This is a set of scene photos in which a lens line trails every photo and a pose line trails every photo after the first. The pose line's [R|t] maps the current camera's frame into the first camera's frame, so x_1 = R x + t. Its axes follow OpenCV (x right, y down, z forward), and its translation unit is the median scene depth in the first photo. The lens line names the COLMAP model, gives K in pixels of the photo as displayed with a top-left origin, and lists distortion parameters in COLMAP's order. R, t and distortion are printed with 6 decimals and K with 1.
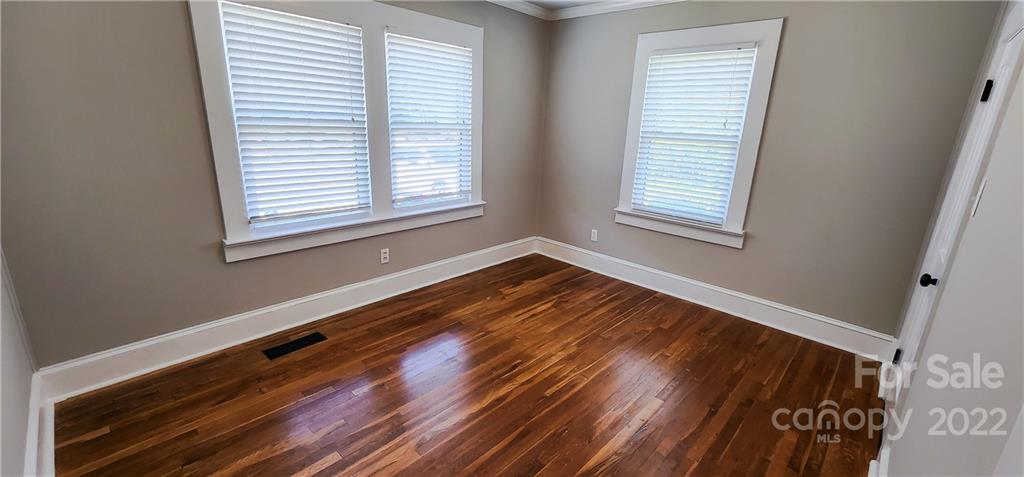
lens RADIAL K [[421.6, 0, 518.6], [0, 421.6, 237.0], [0, 0, 1]] dist [-0.007964, -0.000040]
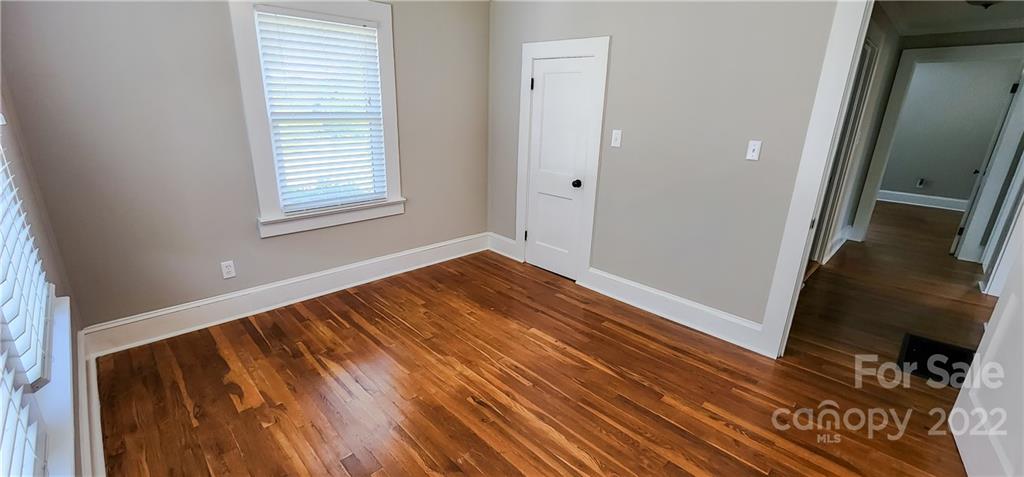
lens RADIAL K [[421.6, 0, 518.6], [0, 421.6, 237.0], [0, 0, 1]] dist [-0.007964, -0.000040]
pose [[0.041292, -0.340961, 0.939170, -0.533549], [0.241486, 0.915510, 0.321754, -0.199538], [-0.969525, 0.213511, 0.120140, 0.572507]]
